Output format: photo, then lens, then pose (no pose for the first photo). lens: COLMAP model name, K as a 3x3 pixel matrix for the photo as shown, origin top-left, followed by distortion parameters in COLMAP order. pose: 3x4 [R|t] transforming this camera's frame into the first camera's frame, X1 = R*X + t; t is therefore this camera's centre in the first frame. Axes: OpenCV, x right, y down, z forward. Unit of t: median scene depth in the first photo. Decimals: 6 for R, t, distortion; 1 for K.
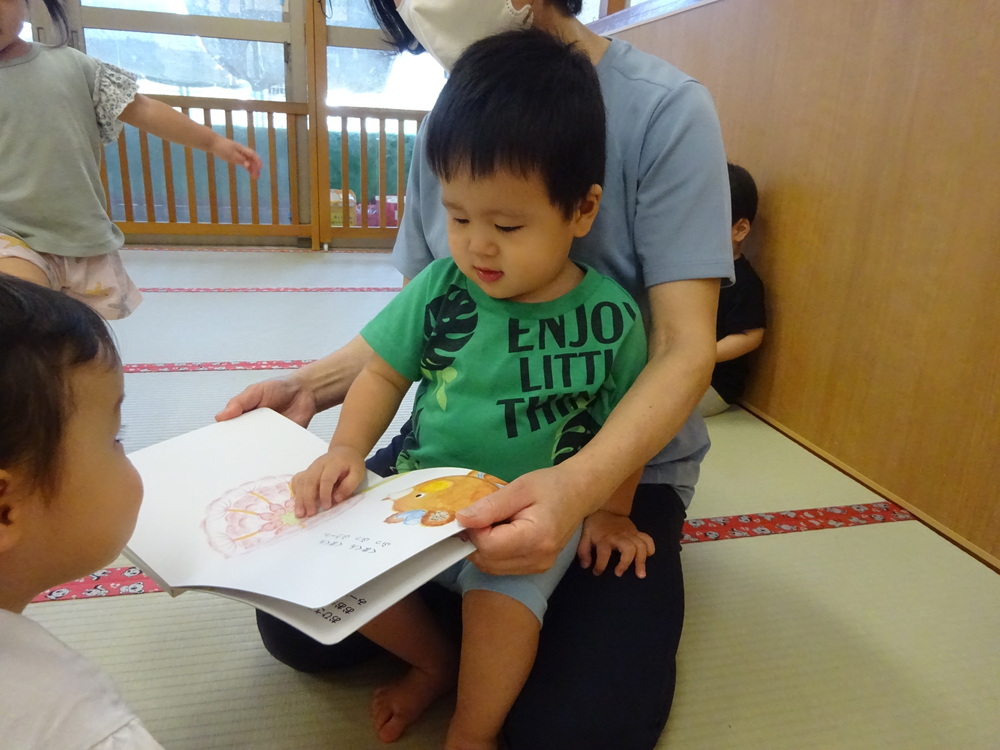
lens RADIAL K [[699.7, 0, 500.0], [0, 699.7, 375.0], [0, 0, 1]] dist [-0.005972, -0.002876]
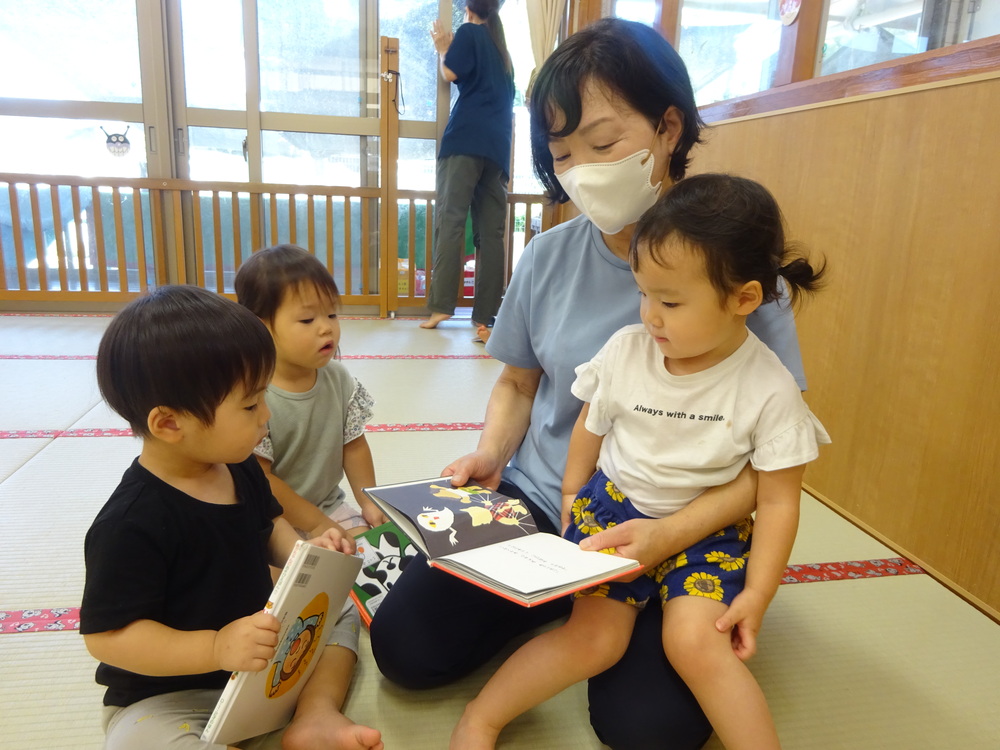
lens RADIAL K [[719.9, 0, 500.0], [0, 719.9, 375.0], [0, 0, 1]] dist [0.006501, -0.000480]
pose [[0.998693, 0.005846, -0.050777, -0.054881], [-0.009230, 0.997734, -0.066649, -0.036529], [0.050273, 0.067030, 0.996484, -0.256571]]
